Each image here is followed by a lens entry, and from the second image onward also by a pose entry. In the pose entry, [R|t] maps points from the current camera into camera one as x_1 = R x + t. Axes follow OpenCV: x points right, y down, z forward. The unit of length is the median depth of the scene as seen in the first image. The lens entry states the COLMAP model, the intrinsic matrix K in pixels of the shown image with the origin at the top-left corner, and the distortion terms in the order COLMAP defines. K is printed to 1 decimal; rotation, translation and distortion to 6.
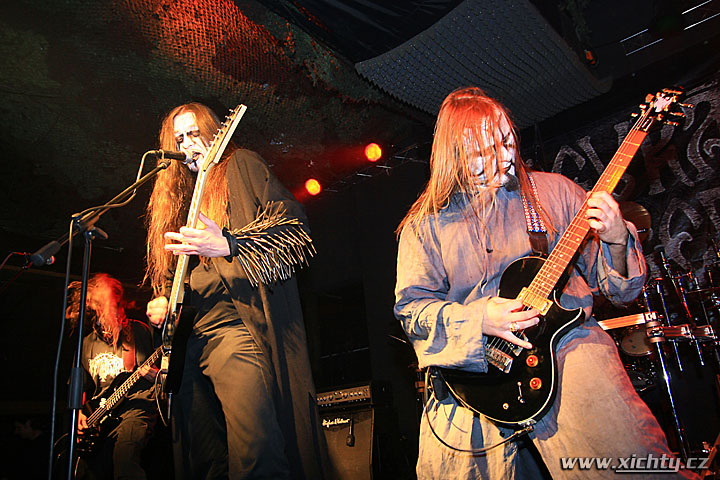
lens RADIAL K [[569.8, 0, 365.5], [0, 569.8, 240.2], [0, 0, 1]] dist [-0.008996, -0.005080]
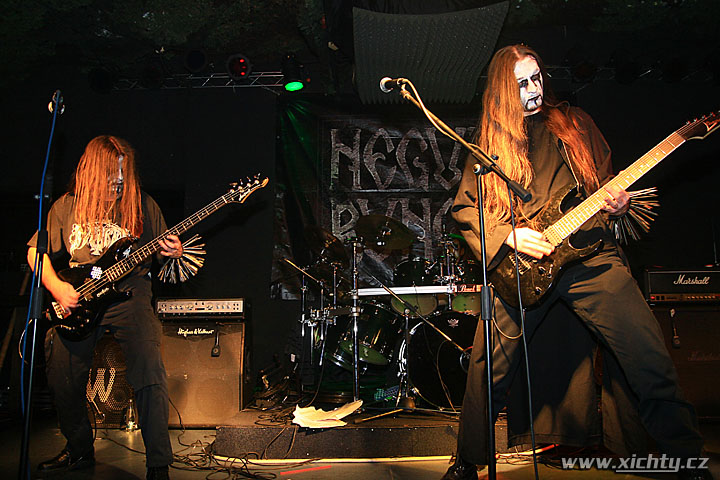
lens RADIAL K [[569.8, 0, 361.1], [0, 569.8, 241.9], [0, 0, 1]] dist [-0.008996, -0.005080]
pose [[0.774491, 0.203723, 0.598883, -0.407013], [-0.258755, 0.965924, 0.006049, 0.085274], [-0.577244, -0.159649, 0.800813, 0.080484]]
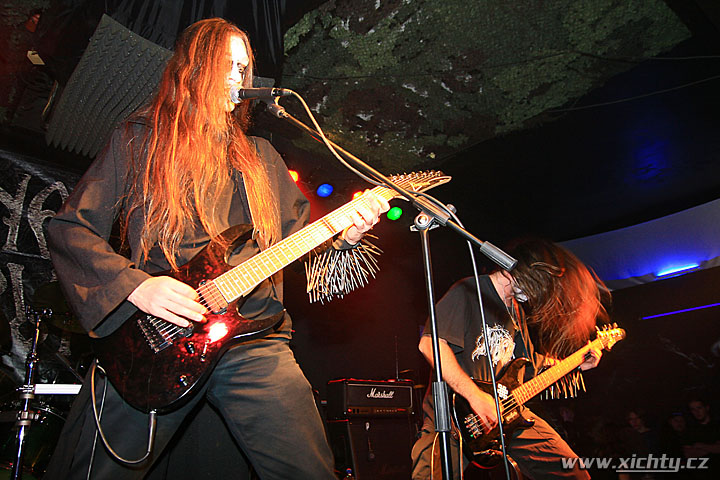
lens RADIAL K [[569.8, 0, 364.9], [0, 569.8, 243.8], [0, 0, 1]] dist [-0.008996, -0.005080]
pose [[0.231639, 0.420985, 0.876992, -0.378560], [-0.291506, 0.890123, -0.350293, 0.129793], [-0.928099, -0.174507, 0.328907, 0.250204]]
